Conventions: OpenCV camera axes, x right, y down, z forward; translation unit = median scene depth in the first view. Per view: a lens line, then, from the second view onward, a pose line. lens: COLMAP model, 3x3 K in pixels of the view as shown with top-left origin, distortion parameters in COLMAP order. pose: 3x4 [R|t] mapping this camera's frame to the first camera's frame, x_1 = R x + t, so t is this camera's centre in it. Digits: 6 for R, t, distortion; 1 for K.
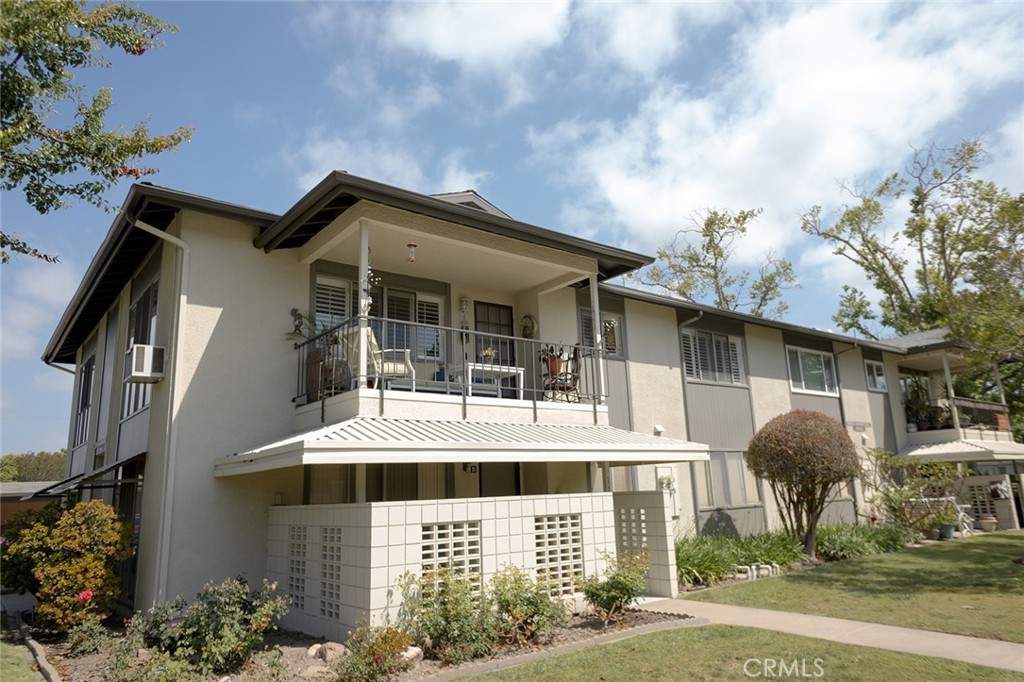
lens RADIAL K [[683.7, 0, 514.3], [0, 683.7, 341.6], [0, 0, 1]] dist [0.028455, -0.018695]
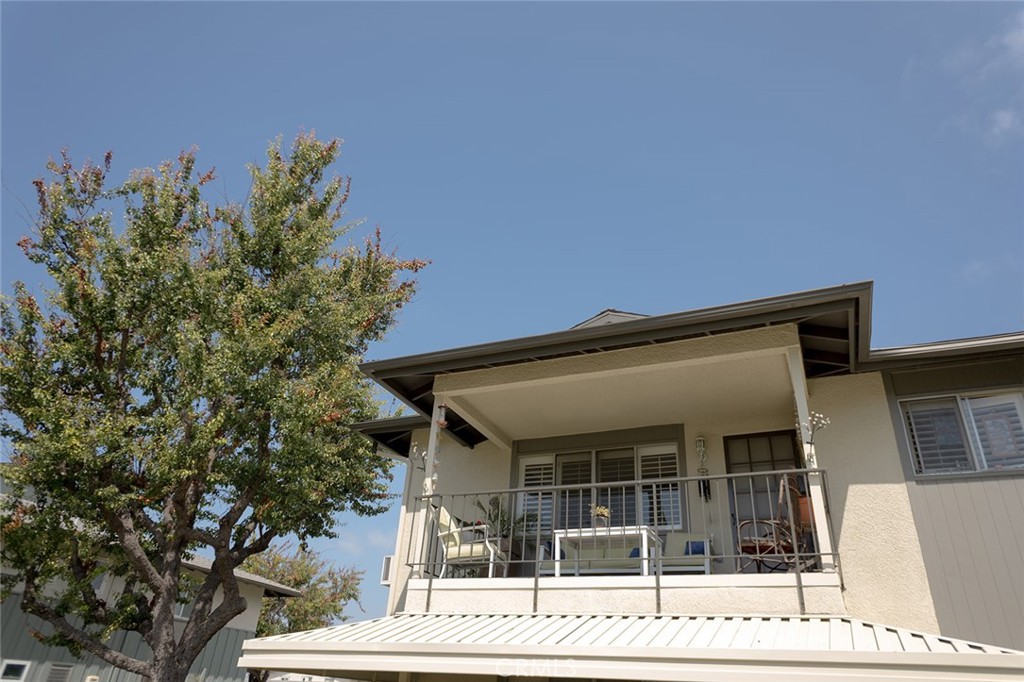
lens RADIAL K [[683.7, 0, 517.2], [0, 683.7, 339.7], [0, 0, 1]] dist [0.028455, -0.018695]
pose [[0.487591, -0.361301, -0.794806, 0.561558], [0.121099, 0.929544, -0.348258, 0.089353], [0.864633, 0.073557, 0.496990, 0.546250]]
